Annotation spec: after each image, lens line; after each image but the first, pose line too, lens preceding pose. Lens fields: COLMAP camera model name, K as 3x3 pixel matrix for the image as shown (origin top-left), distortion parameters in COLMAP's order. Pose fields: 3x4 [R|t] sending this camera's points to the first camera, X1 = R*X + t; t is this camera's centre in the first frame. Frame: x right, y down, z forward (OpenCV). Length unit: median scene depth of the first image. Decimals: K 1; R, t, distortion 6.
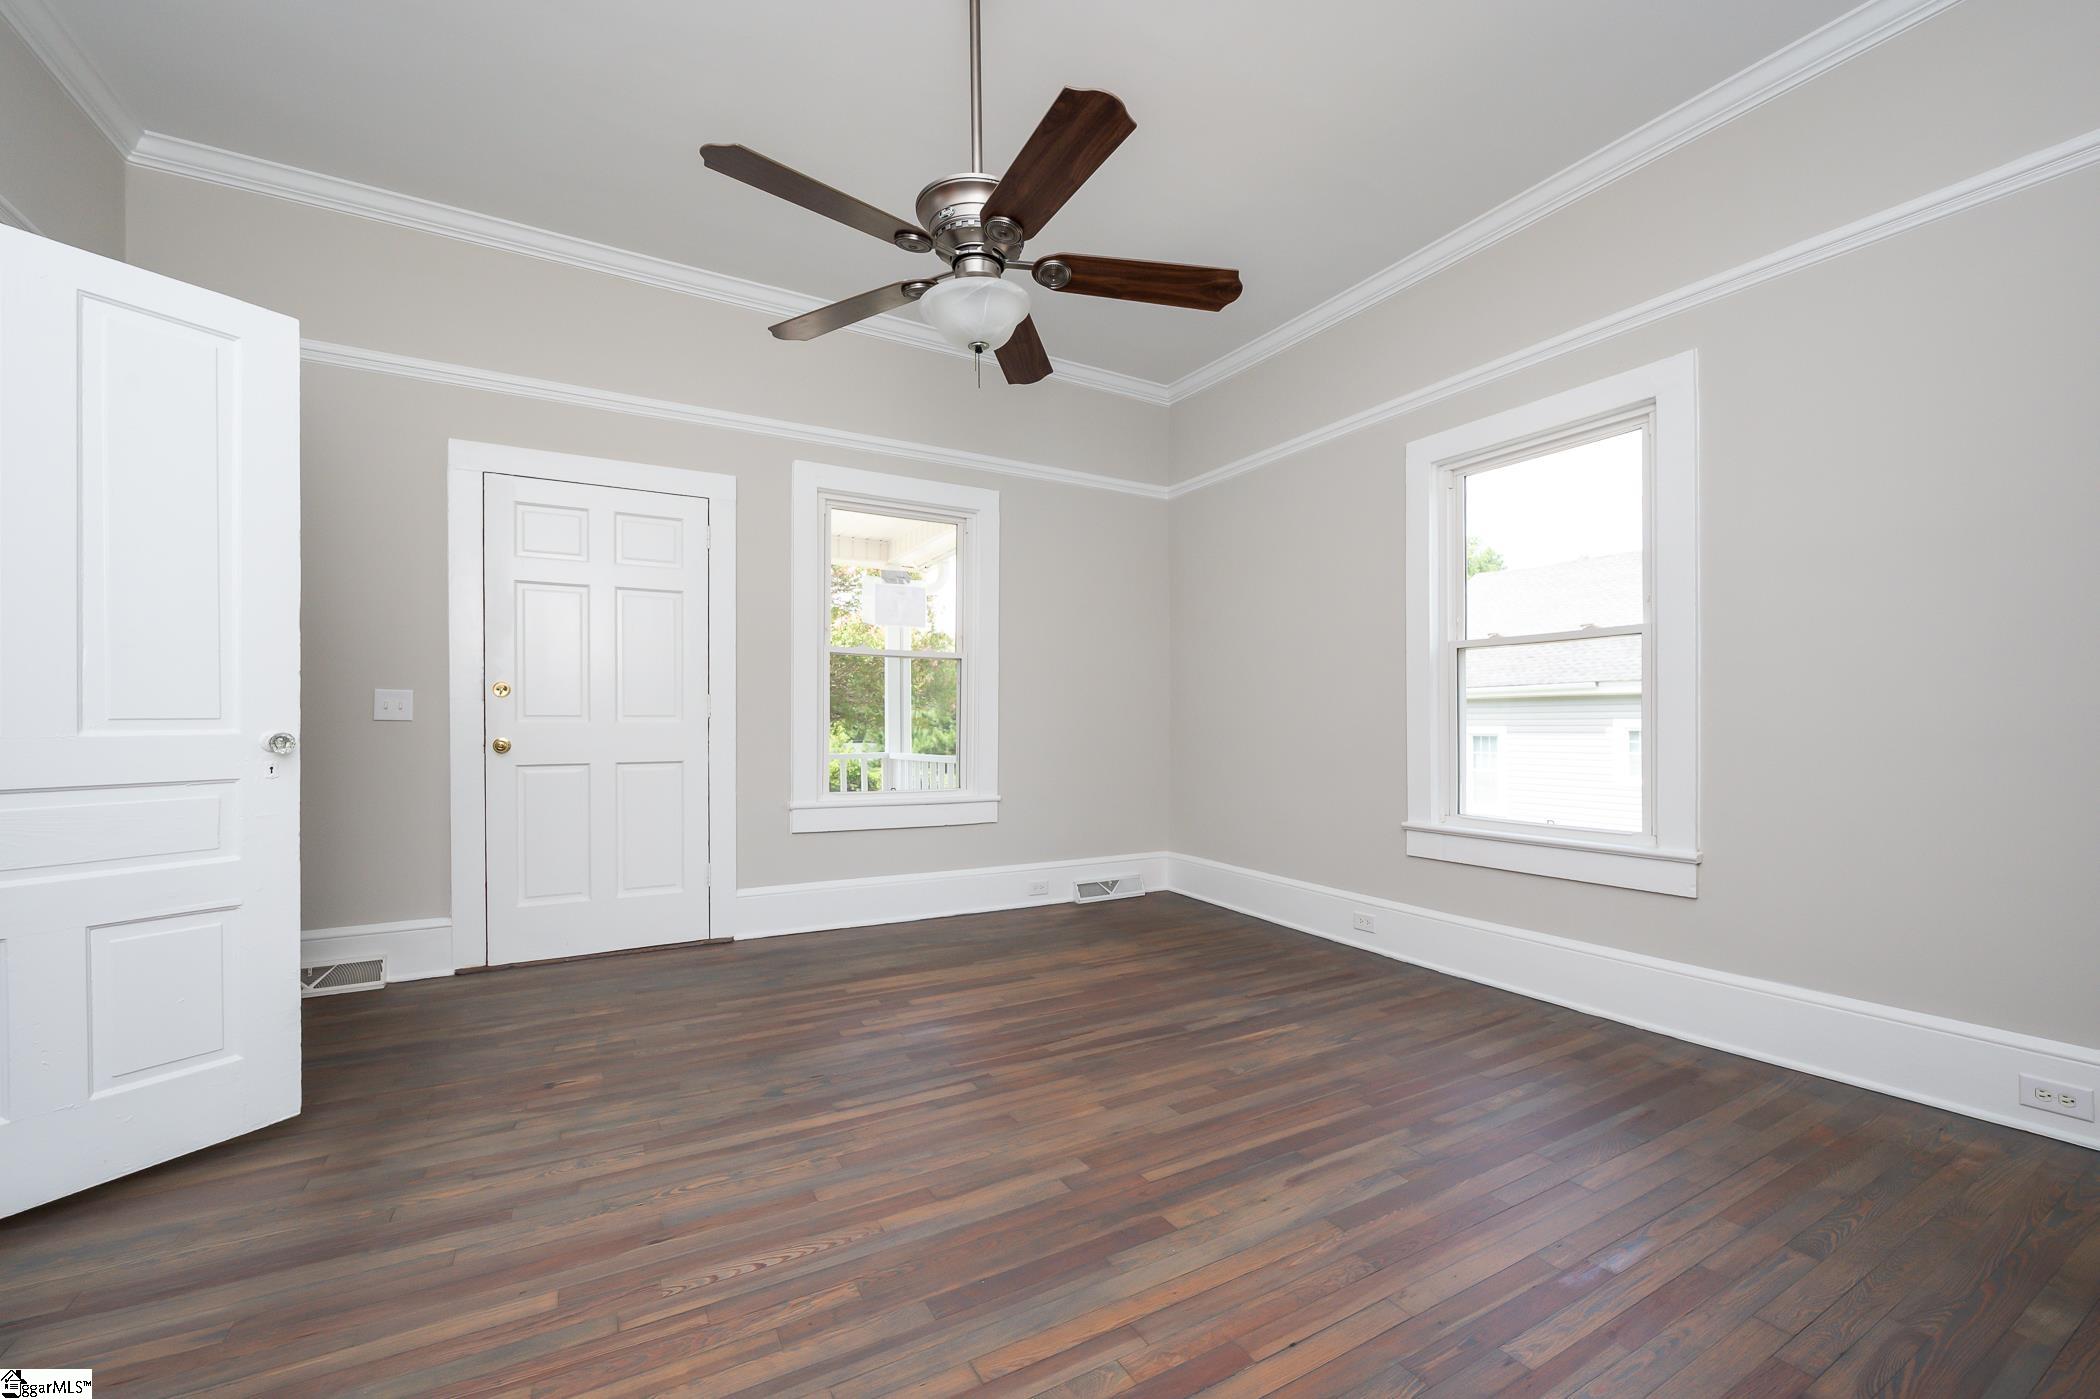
lens RADIAL K [[847.8, 0, 1059.2], [0, 847.8, 724.4], [0, 0, 1]] dist [-0.007264, 0.000079]
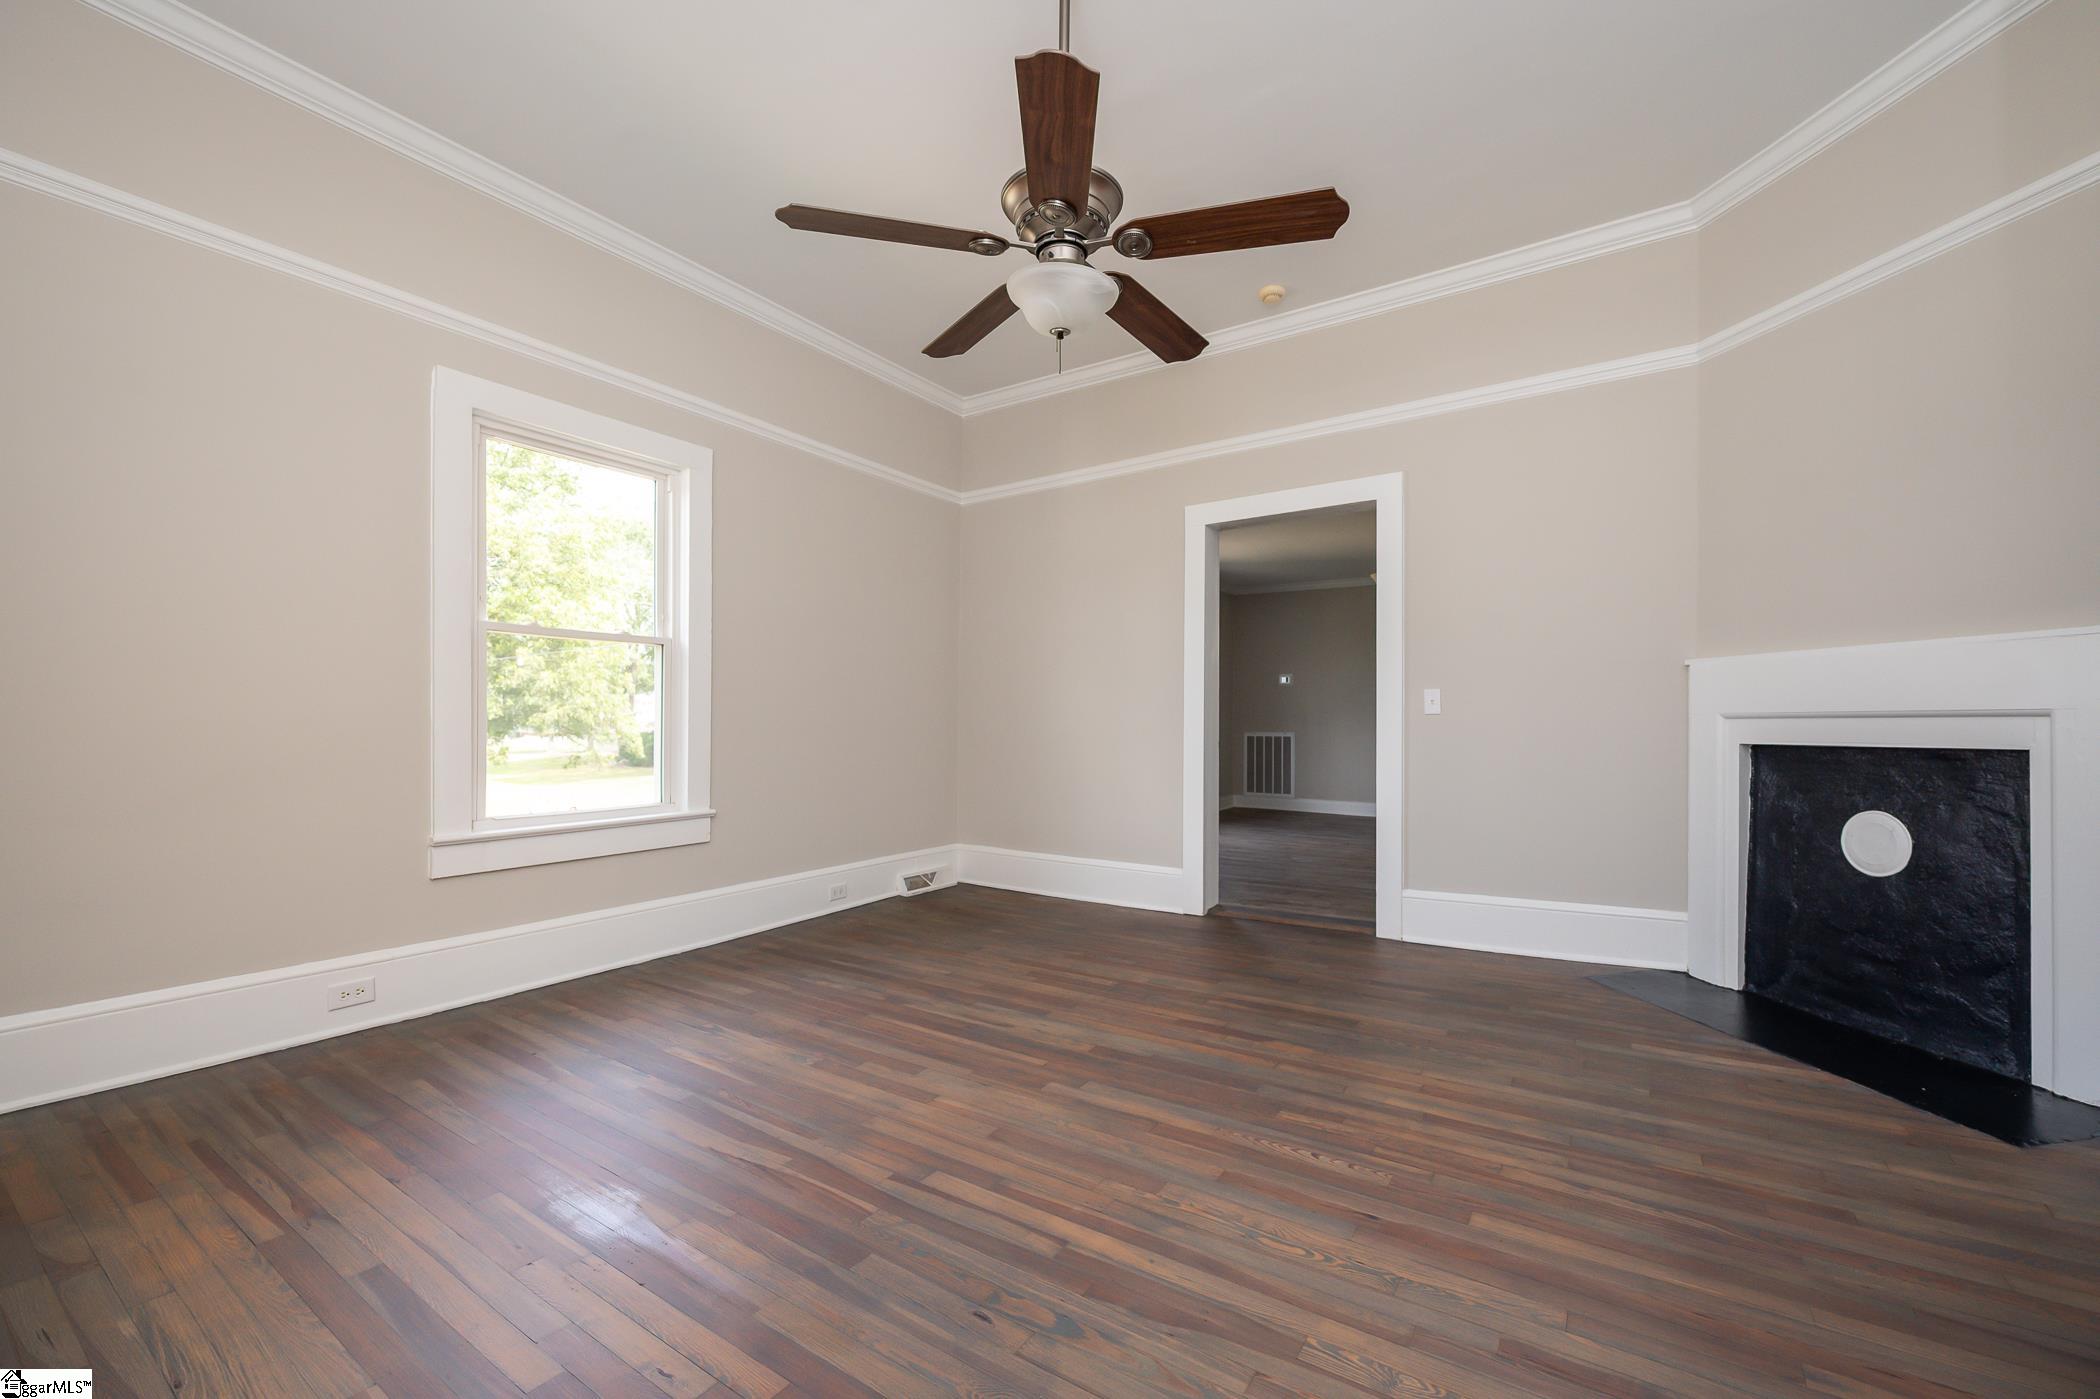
lens RADIAL K [[847.8, 0, 1059.2], [0, 847.8, 724.4], [0, 0, 1]] dist [-0.007264, 0.000079]
pose [[-0.452594, 0.001347, 0.891716, -0.899299], [0.002832, 0.999996, -0.000073, 0.016960], [-0.891712, 0.002492, -0.452596, 1.328934]]
